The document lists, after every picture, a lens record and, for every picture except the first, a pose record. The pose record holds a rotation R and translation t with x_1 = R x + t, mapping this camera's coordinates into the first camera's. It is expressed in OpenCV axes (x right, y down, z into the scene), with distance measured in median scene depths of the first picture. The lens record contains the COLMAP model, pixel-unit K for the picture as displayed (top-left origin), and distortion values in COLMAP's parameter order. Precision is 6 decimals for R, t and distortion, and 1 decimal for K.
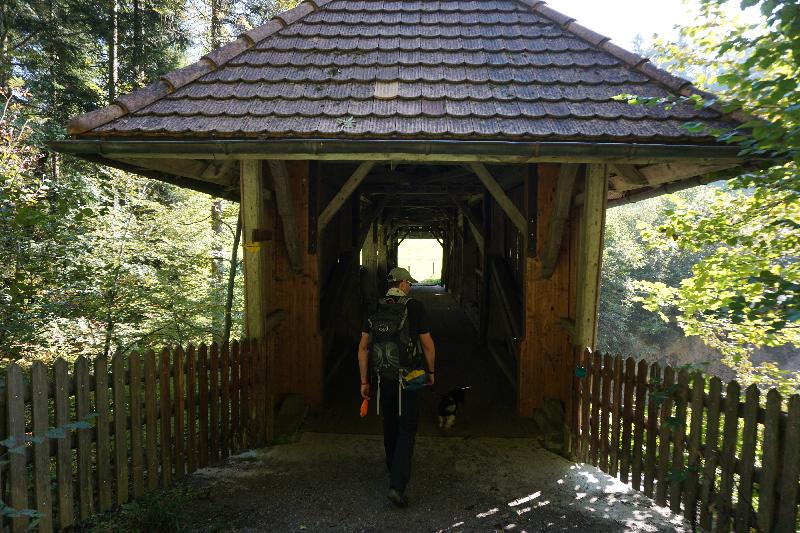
lens RADIAL K [[554.6, 0, 400.0], [0, 554.6, 266.5], [0, 0, 1]] dist [-0.001285, -0.000305]
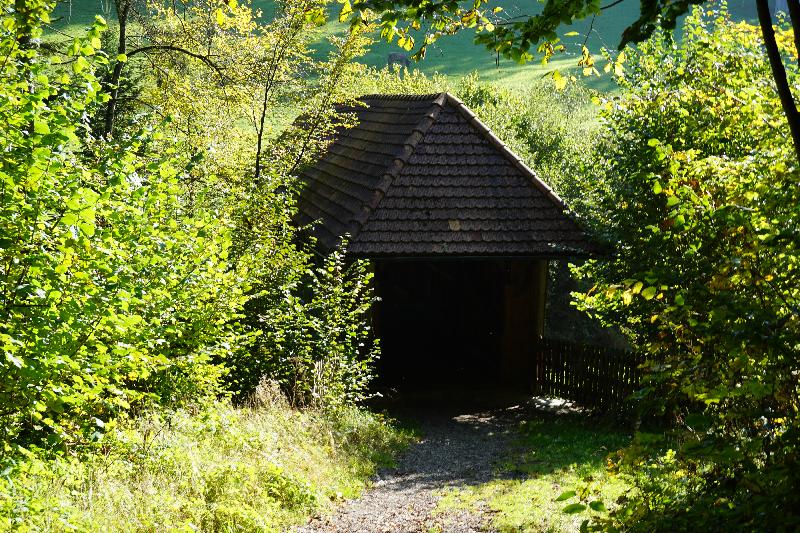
lens RADIAL K [[1323.1, 0, 400.0], [0, 1323.1, 266.5], [0, 0, 1]] dist [0.007779, 0.046921]
pose [[0.976086, -0.027068, 0.215692, -1.302961], [0.011455, 0.997244, 0.073307, -0.507952], [-0.217082, -0.069083, 0.973706, -3.889095]]
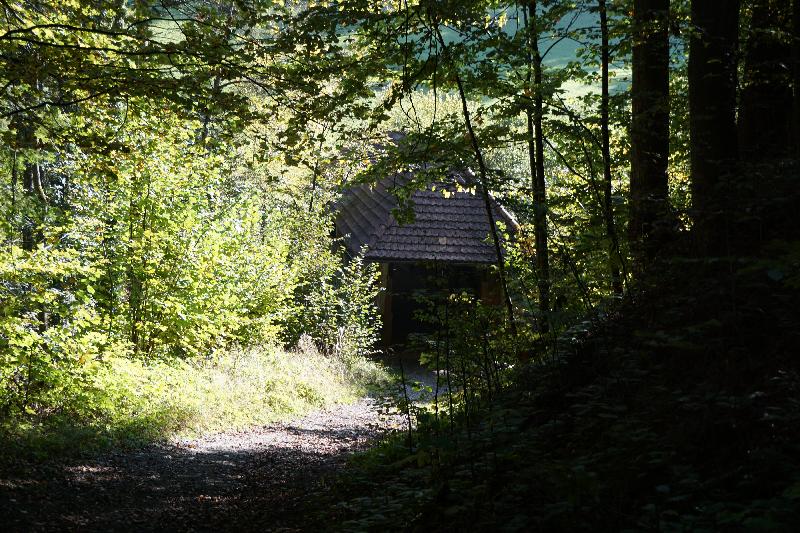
lens RADIAL K [[1323.1, 0, 400.0], [0, 1323.1, 266.5], [0, 0, 1]] dist [0.007779, 0.046921]
pose [[0.986117, 0.019222, 0.164937, -1.457398], [-0.034684, 0.995212, 0.091383, -0.812056], [-0.162391, -0.095835, 0.982062, -6.221716]]
